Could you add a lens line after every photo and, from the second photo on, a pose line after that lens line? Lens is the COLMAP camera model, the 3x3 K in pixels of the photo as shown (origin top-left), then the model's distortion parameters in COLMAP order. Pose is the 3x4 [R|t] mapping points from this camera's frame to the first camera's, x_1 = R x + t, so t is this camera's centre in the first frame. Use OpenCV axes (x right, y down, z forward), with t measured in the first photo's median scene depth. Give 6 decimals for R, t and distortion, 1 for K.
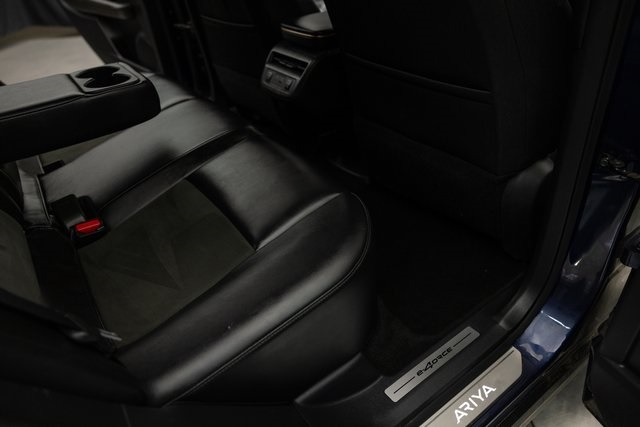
lens RADIAL K [[427.9, 0, 320.0], [0, 427.9, 213.5], [0, 0, 1]] dist [0.002337, 0.002605]
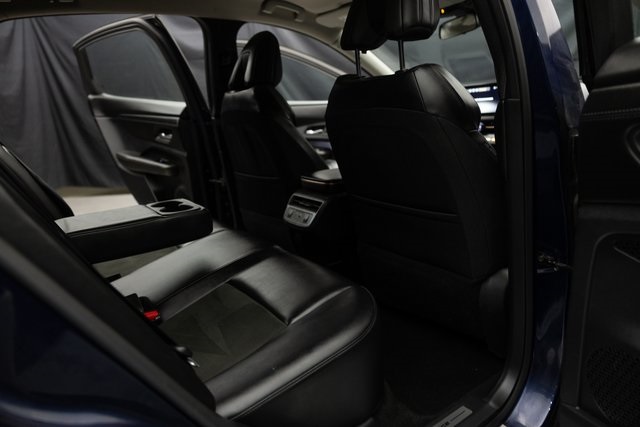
lens RADIAL K [[427.9, 0, 320.0], [0, 427.9, 213.5], [0, 0, 1]] dist [0.002337, 0.002605]
pose [[0.999920, 0.010698, 0.006720, -0.050205], [-0.007597, 0.934144, -0.356817, 0.174151], [-0.010095, 0.356737, 0.934150, -0.248421]]
